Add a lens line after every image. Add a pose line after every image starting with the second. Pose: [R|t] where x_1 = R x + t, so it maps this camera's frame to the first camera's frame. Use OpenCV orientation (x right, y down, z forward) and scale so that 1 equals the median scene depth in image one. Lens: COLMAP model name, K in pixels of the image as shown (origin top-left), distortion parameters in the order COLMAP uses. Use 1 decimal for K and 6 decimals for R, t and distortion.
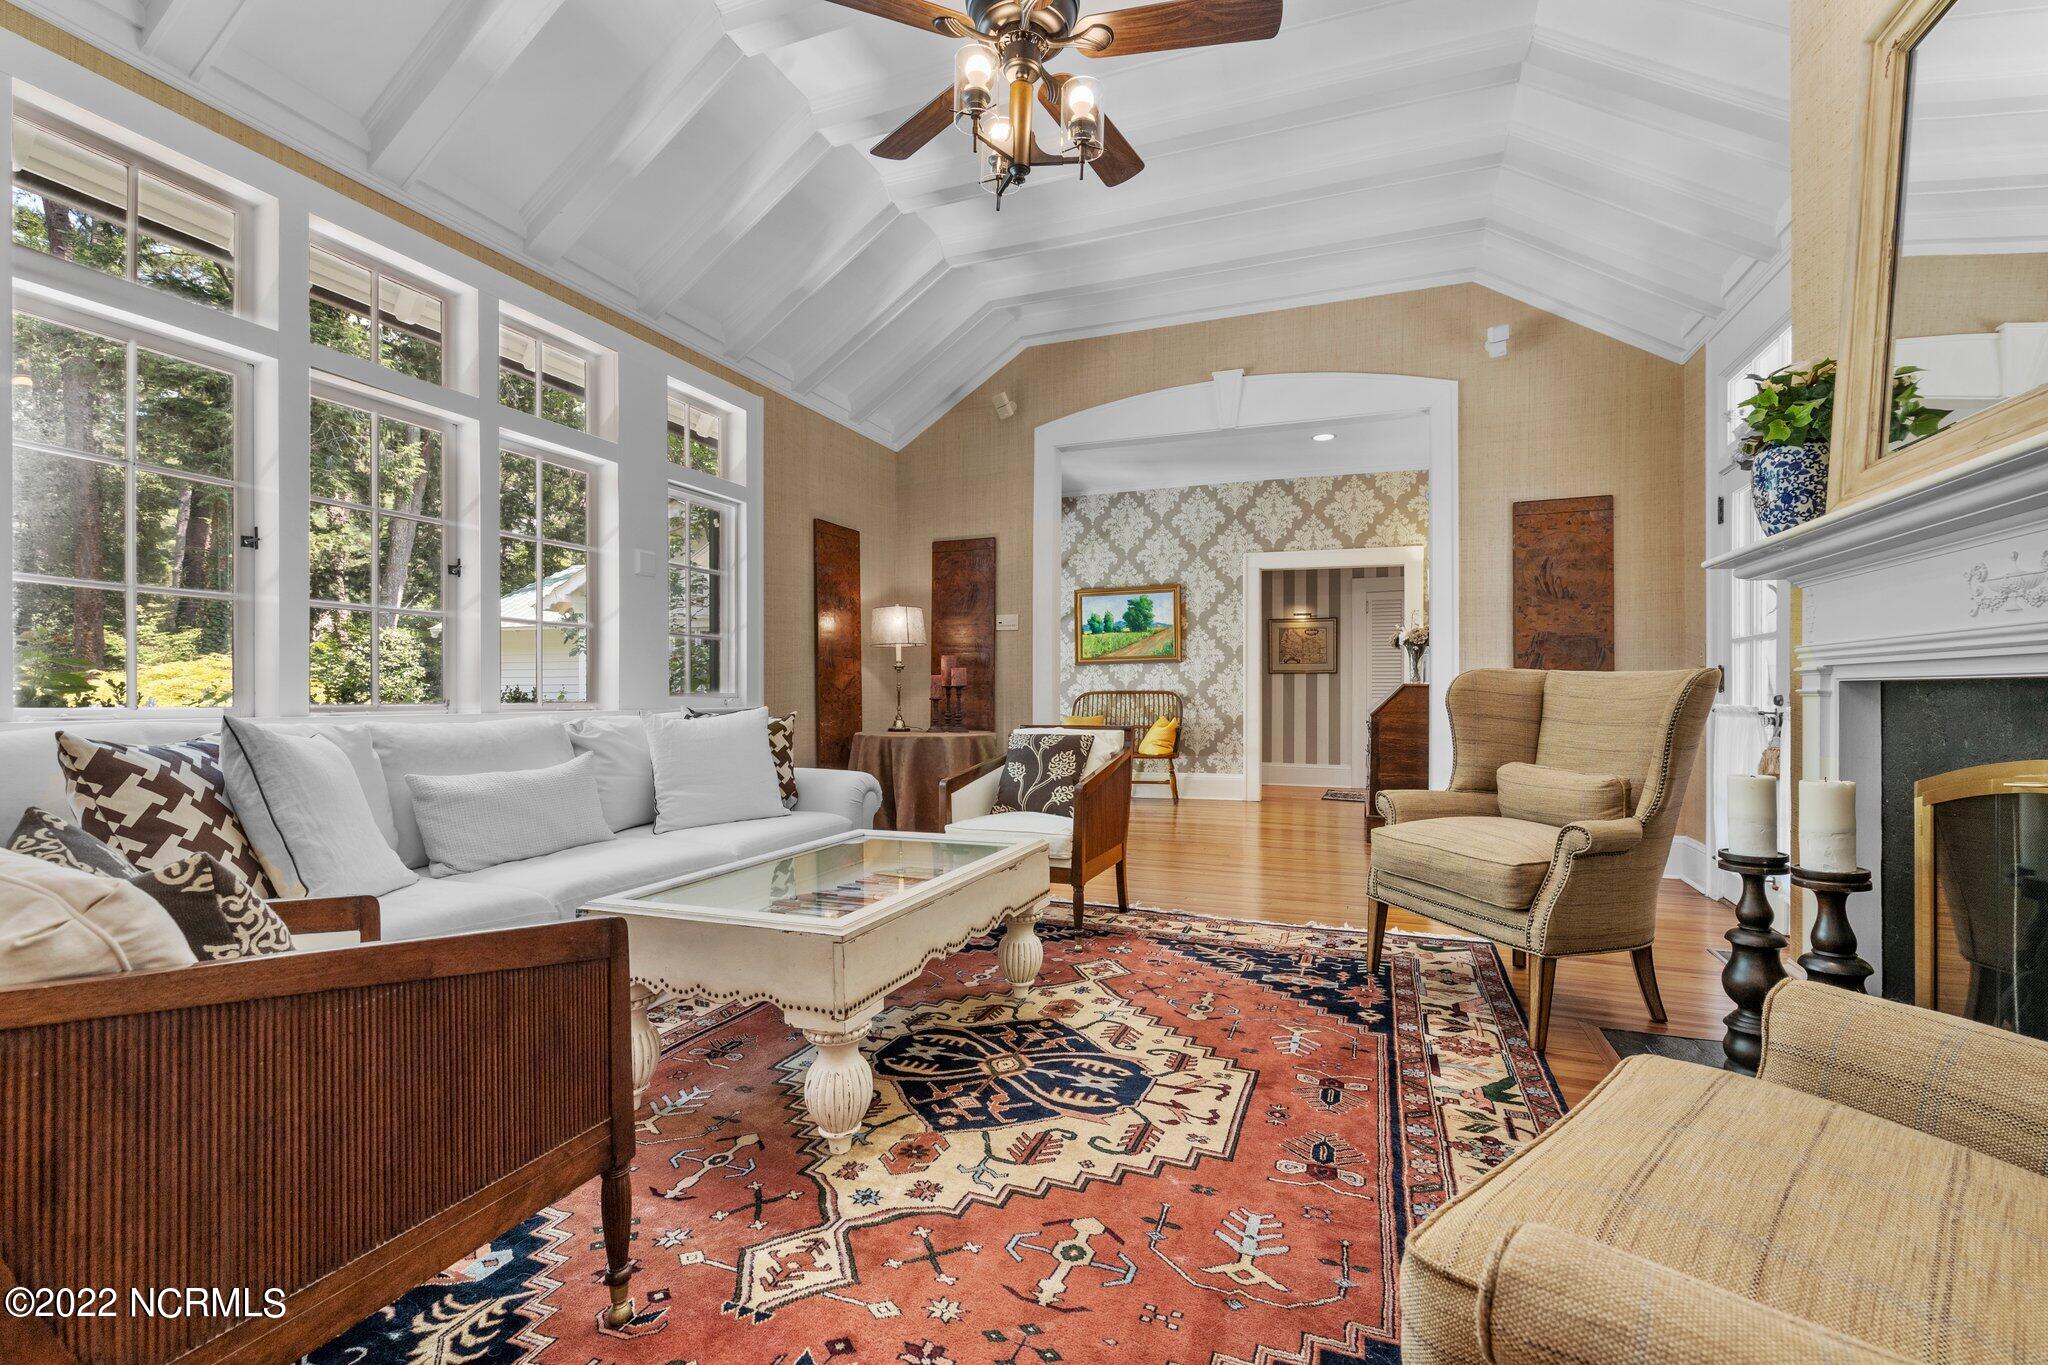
lens RADIAL K [[888.1, 0, 1030.2], [0, 888.1, 688.1], [0, 0, 1]] dist [0.000097, 0.000082]
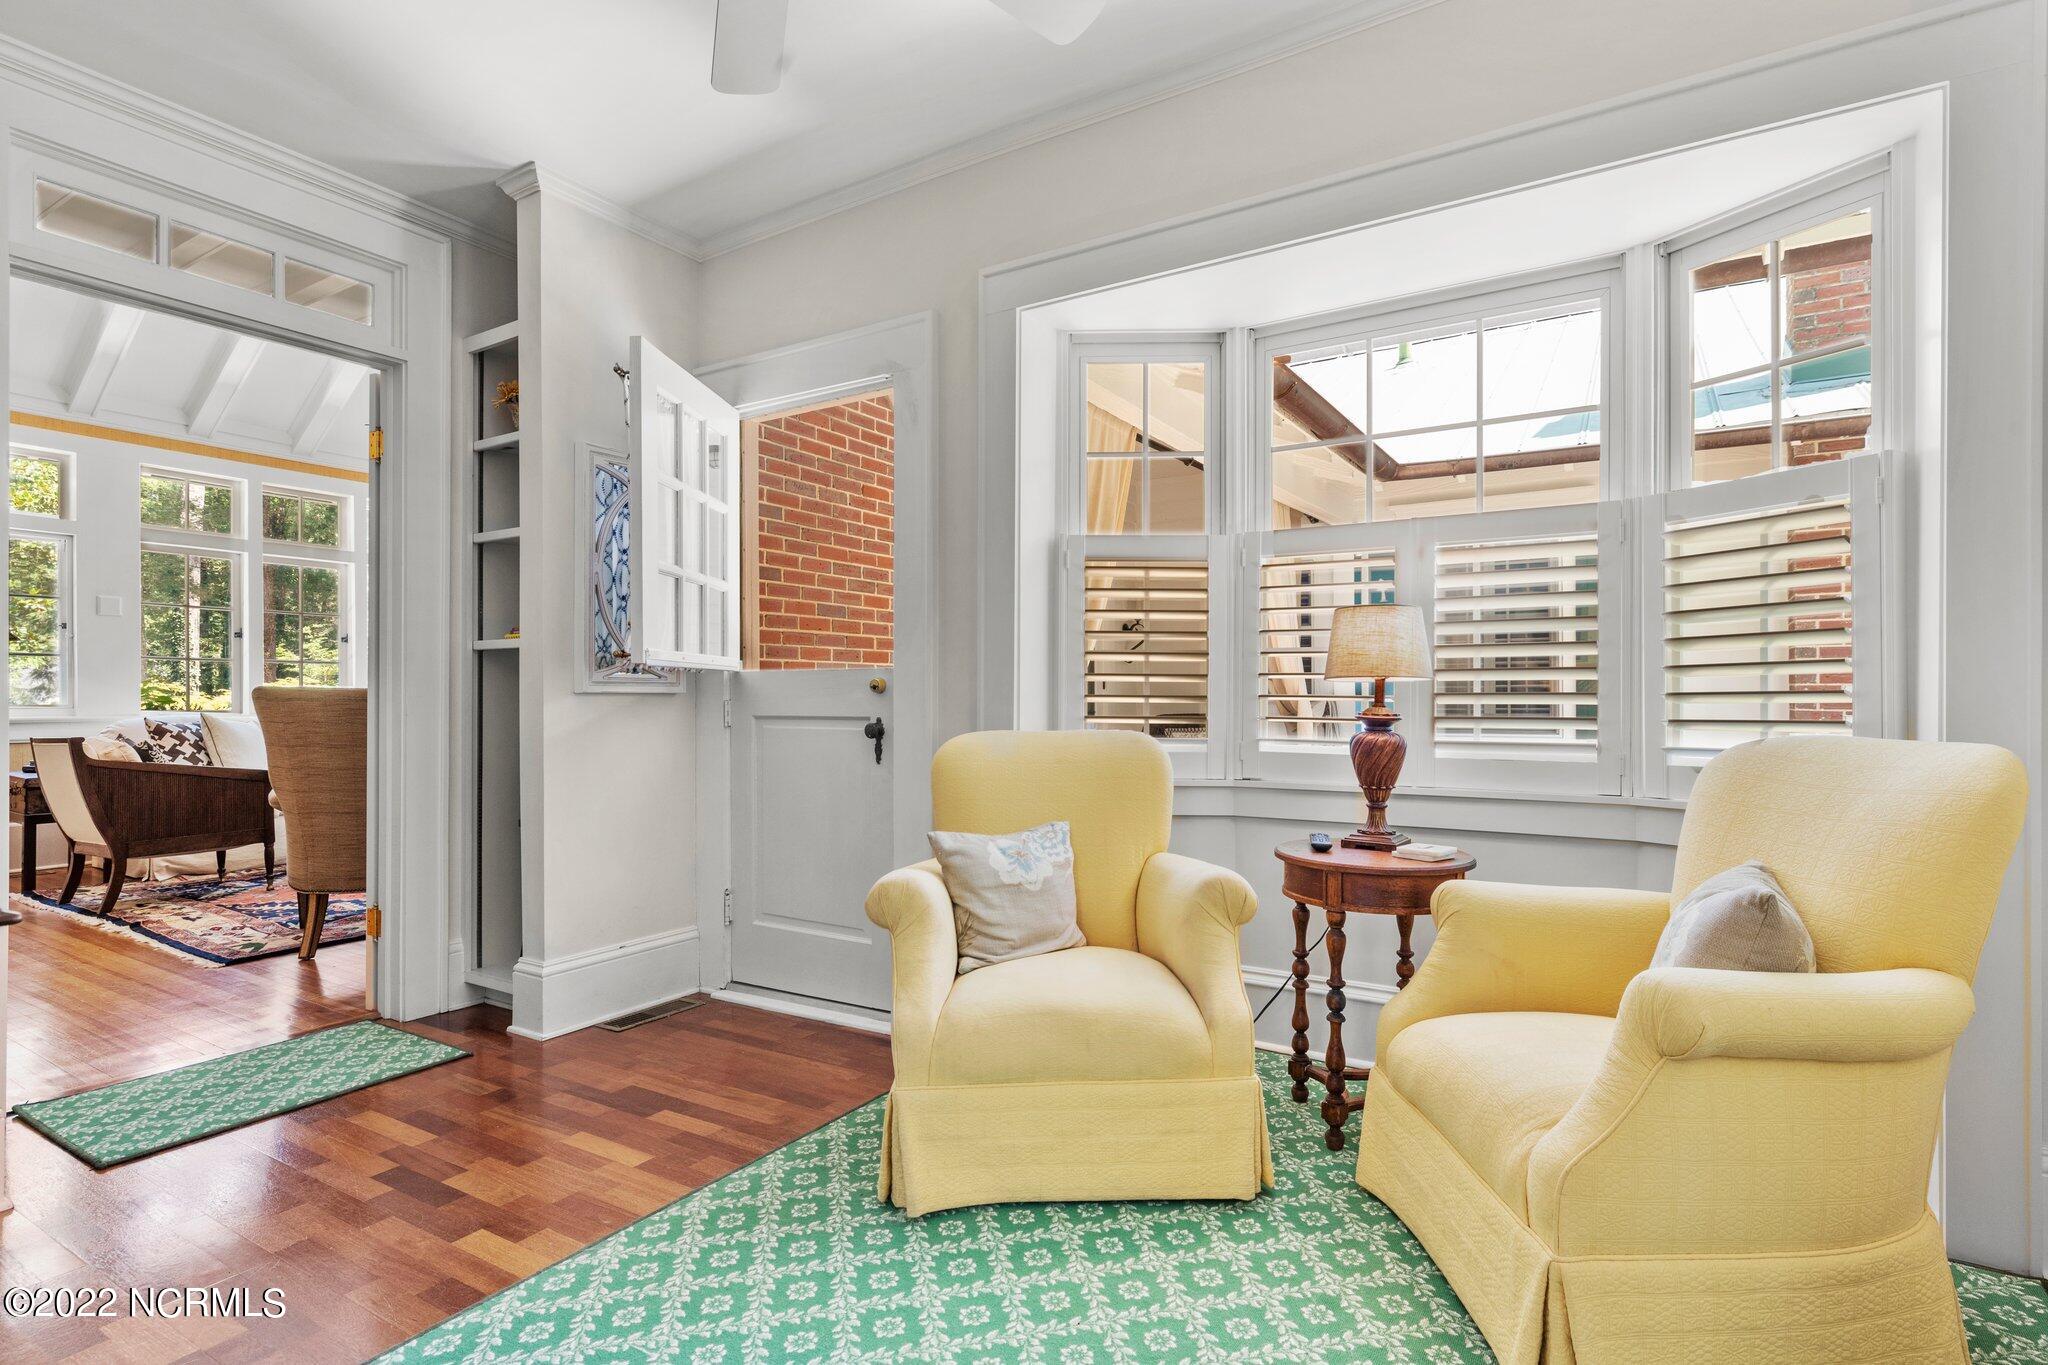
lens RADIAL K [[1015.4, 0, 1023.4], [0, 1015.4, 691.7], [0, 0, 1]] dist [-0.000819, -0.000033]
pose [[0.980804, -0.007300, -0.194859, 2.204128], [0.007011, 0.999973, -0.002172, -0.007656], [0.194870, 0.000765, 0.980829, -1.577379]]
